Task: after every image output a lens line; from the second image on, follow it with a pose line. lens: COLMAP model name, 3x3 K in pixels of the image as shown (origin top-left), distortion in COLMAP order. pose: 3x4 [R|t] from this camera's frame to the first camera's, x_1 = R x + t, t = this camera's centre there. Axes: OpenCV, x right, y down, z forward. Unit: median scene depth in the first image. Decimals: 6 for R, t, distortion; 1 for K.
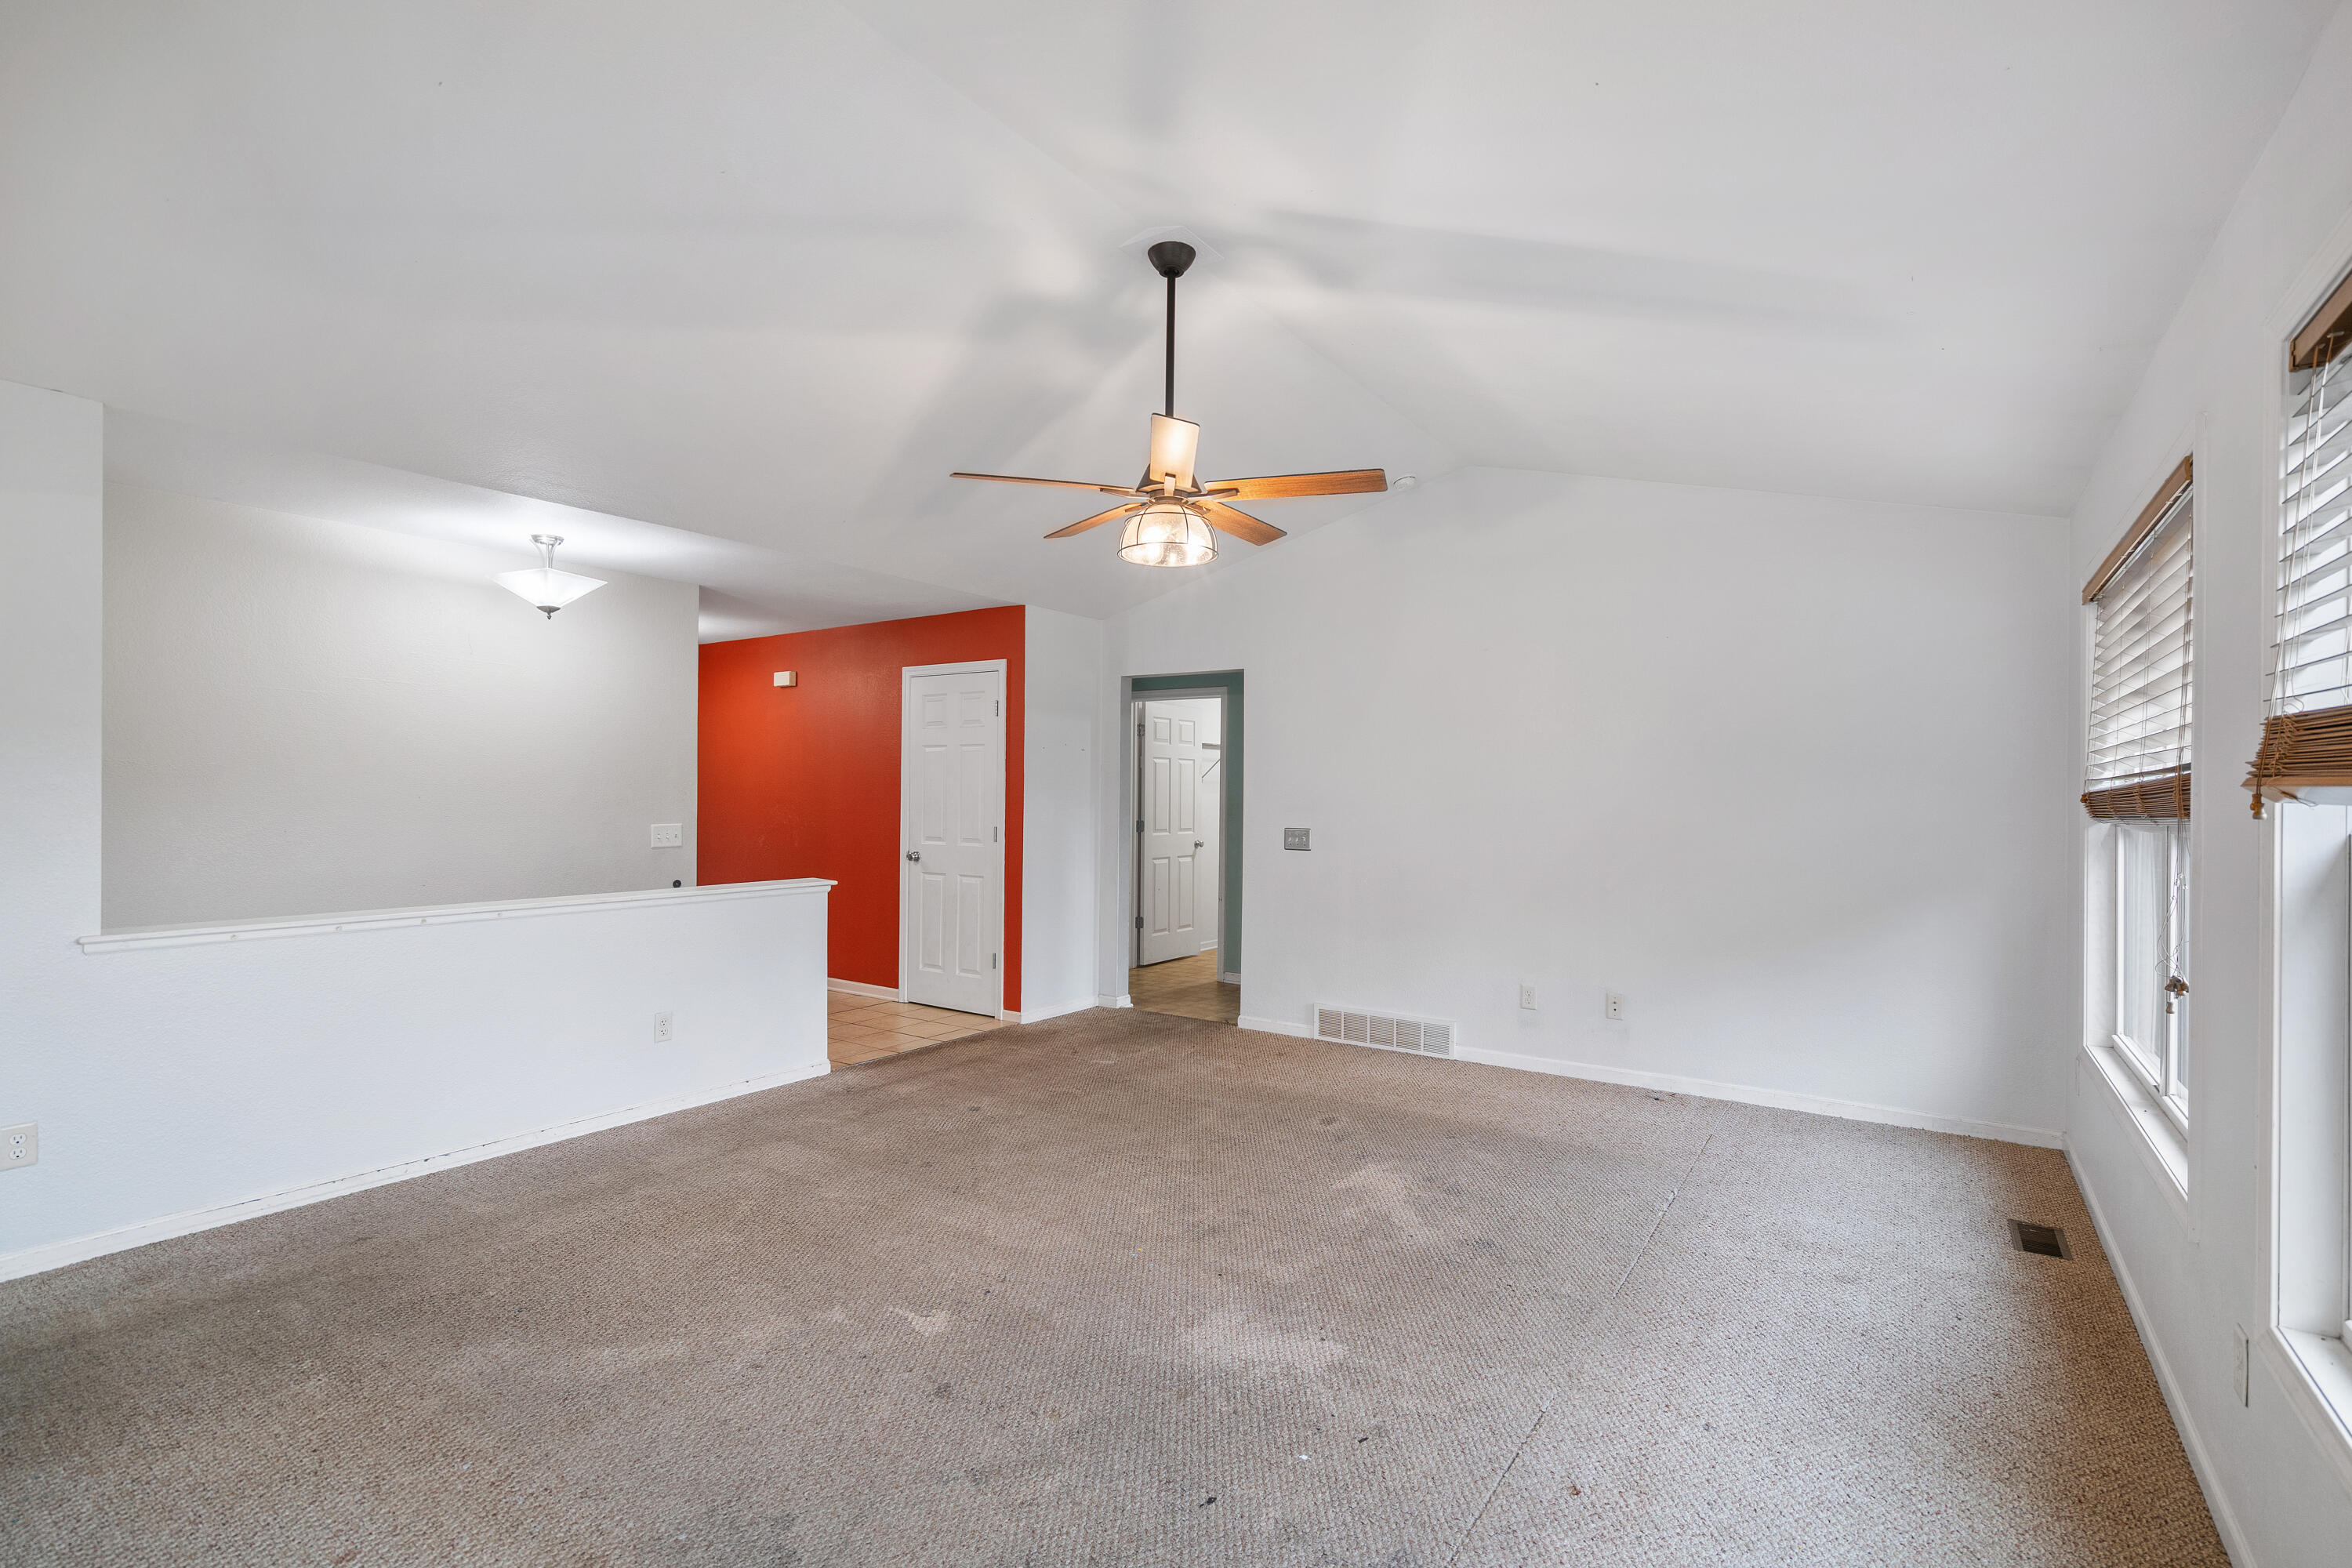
lens RADIAL K [[1099.2, 0, 1160.0], [0, 1099.2, 771.7], [0, 0, 1]] dist [-0.002383, 0.000770]
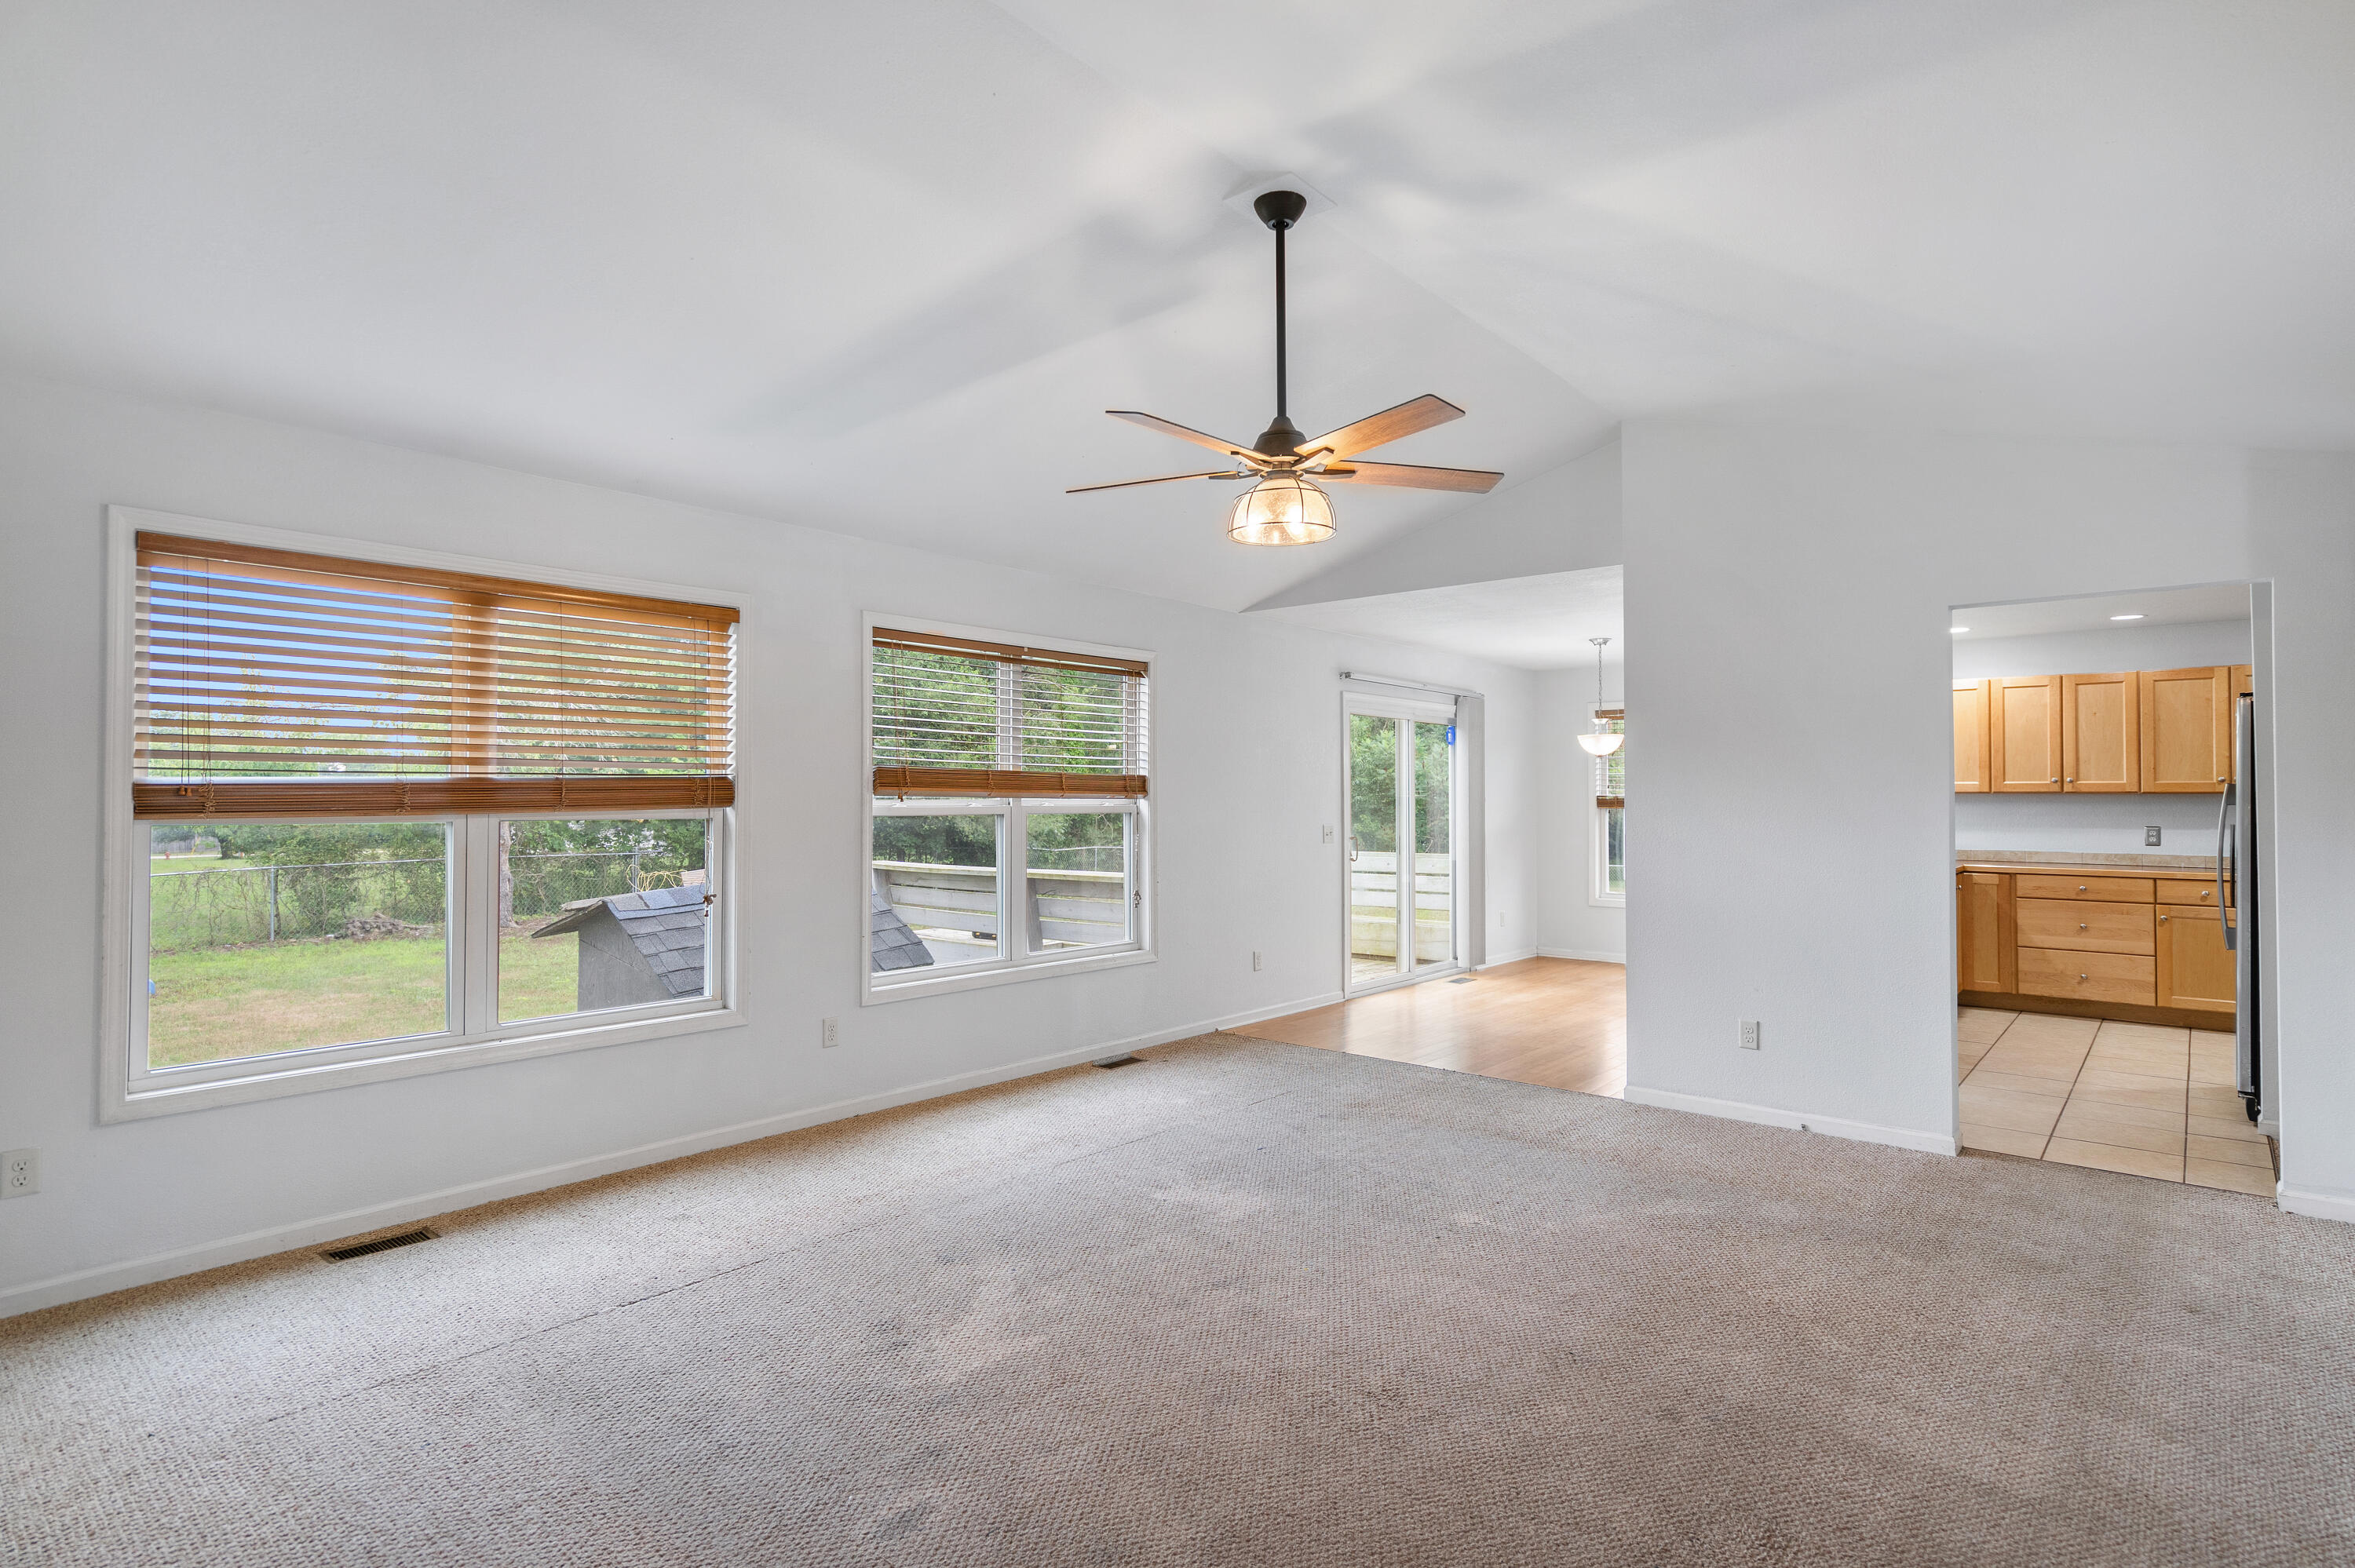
lens RADIAL K [[1198.3, 0, 1175.7], [0, 1198.3, 779.2], [0, 0, 1]] dist [0.000950, 0.000193]
pose [[-0.995565, -0.006396, 0.093856, -0.000785], [-0.009689, 0.999352, -0.034675, 0.040740], [-0.093573, -0.035430, -0.994982, 1.977198]]
